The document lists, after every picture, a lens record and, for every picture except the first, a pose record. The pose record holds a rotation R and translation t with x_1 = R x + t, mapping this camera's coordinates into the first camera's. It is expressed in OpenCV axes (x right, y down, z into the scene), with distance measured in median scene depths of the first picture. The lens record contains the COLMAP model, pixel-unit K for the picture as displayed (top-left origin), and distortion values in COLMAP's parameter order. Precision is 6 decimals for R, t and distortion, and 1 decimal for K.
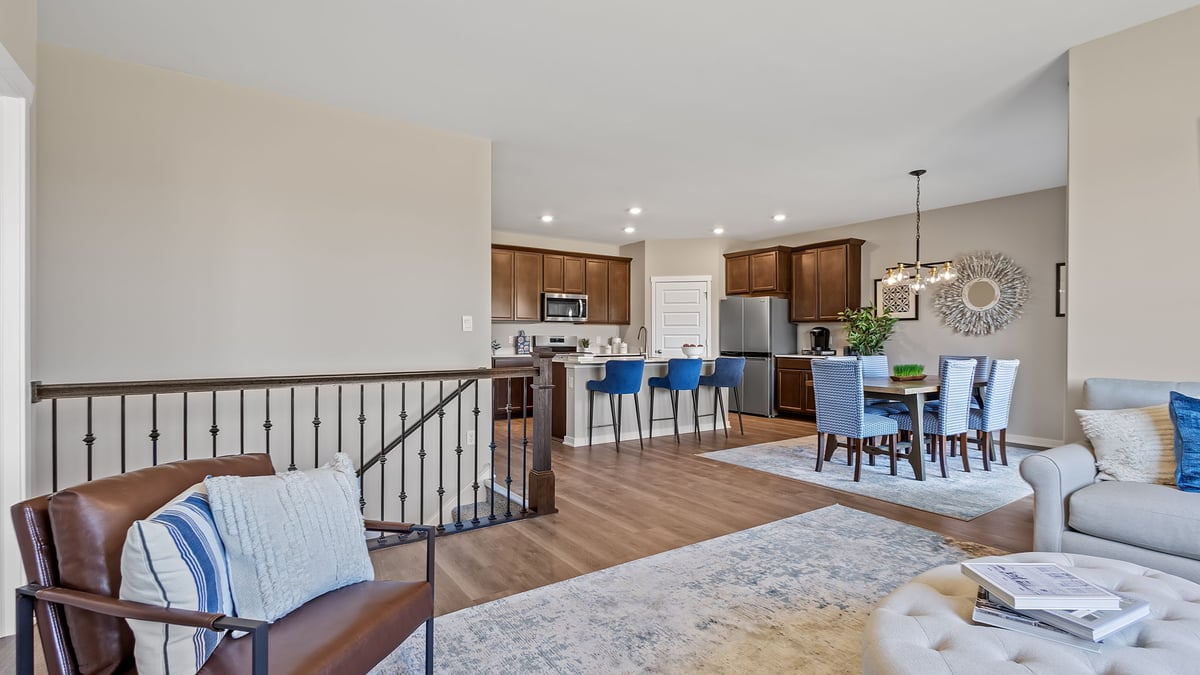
lens RADIAL K [[555.6, 0, 606.5], [0, 555.6, 335.8], [0, 0, 1]] dist [0.014604, -0.003230]
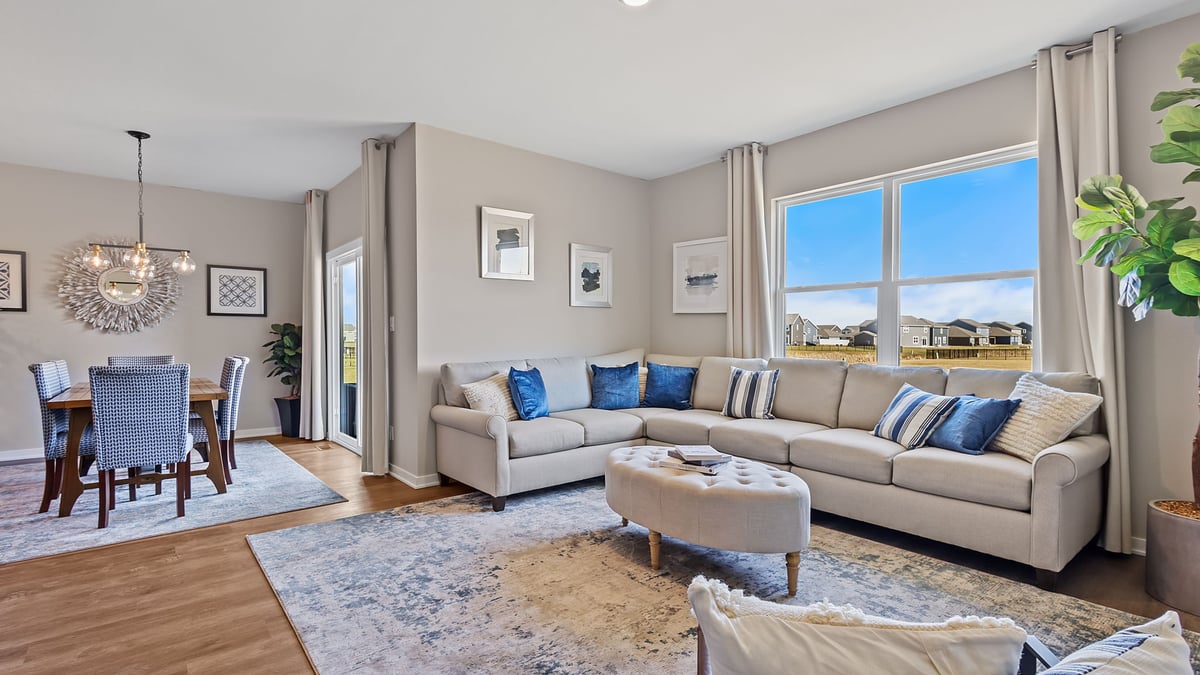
lens RADIAL K [[555.6, 0, 598.1], [0, 555.6, 344.9], [0, 0, 1]] dist [0.014604, -0.003230]
pose [[-0.076286, -0.018355, 0.996917, -0.442426], [-0.003741, 0.999829, 0.018123, -0.000370], [-0.997079, -0.002347, -0.076342, 0.528679]]
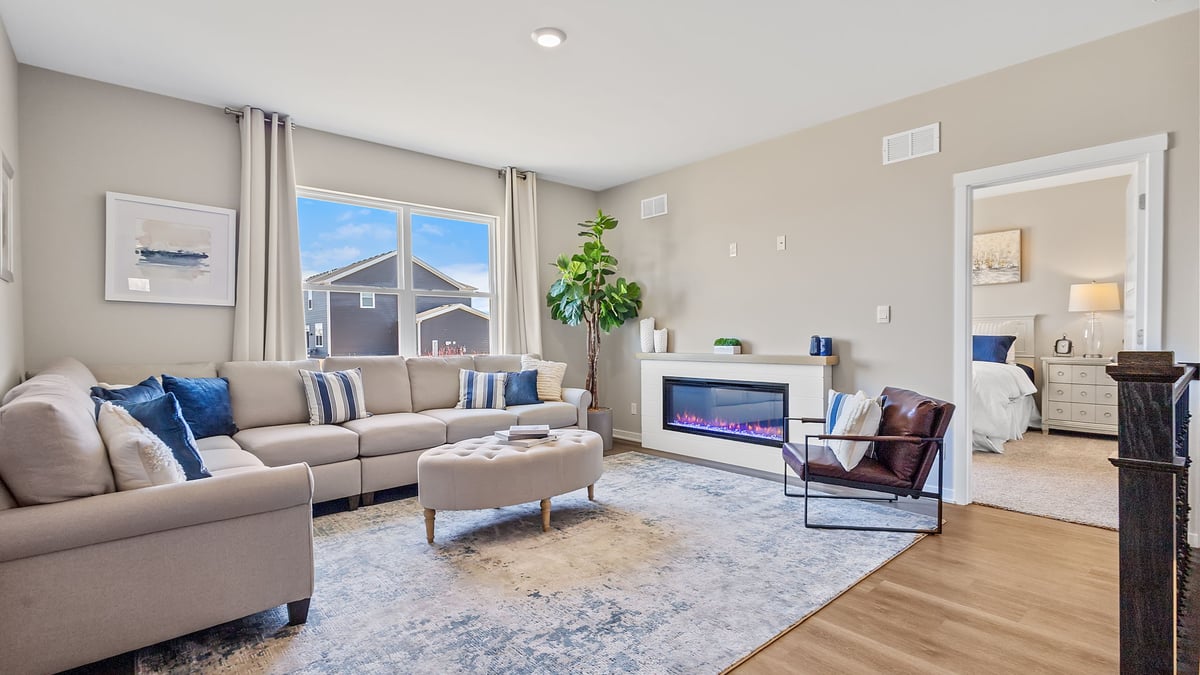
lens RADIAL K [[555.6, 0, 597.0], [0, 555.6, 341.3], [0, 0, 1]] dist [0.014604, -0.003230]
pose [[-0.993495, 0.006542, -0.113687, 0.253922], [0.005457, 0.999937, 0.009851, 0.006133], [0.113744, 0.009167, -0.993468, 1.216272]]
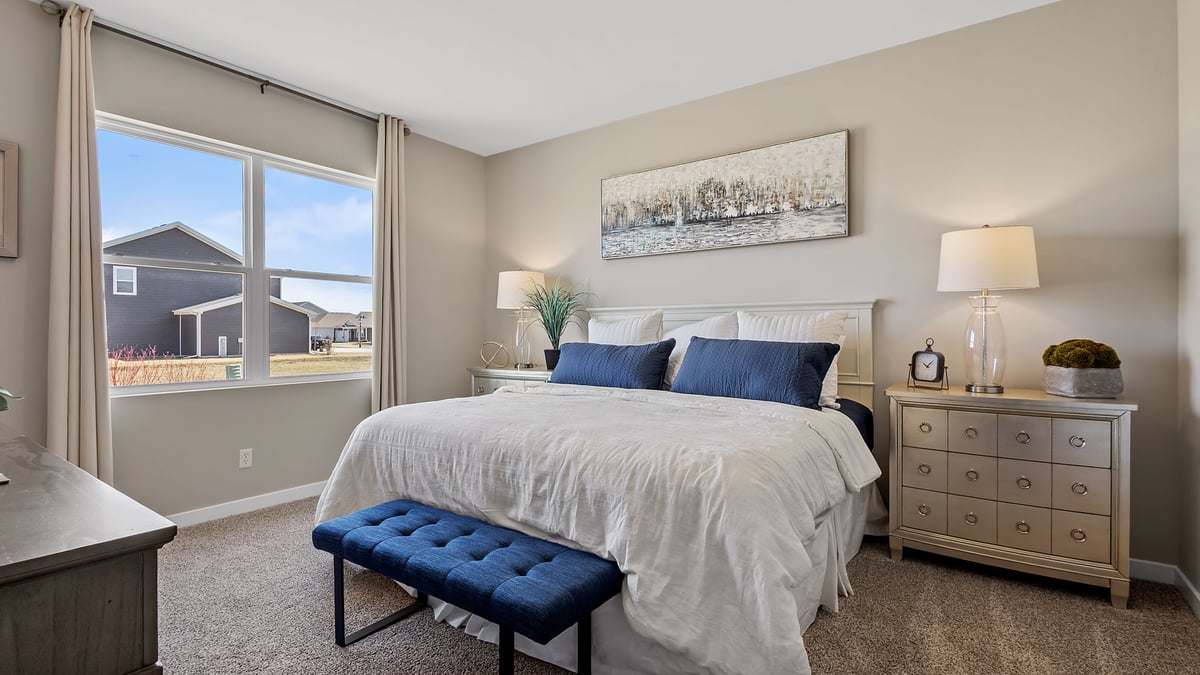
lens RADIAL K [[555.6, 0, 603.8], [0, 555.6, 330.4], [0, 0, 1]] dist [0.014604, -0.003230]
pose [[-0.947455, 0.005737, -0.319838, 0.167796], [0.006704, 0.999976, -0.001923, 0.004969], [0.319819, -0.003966, -0.947470, 1.128924]]
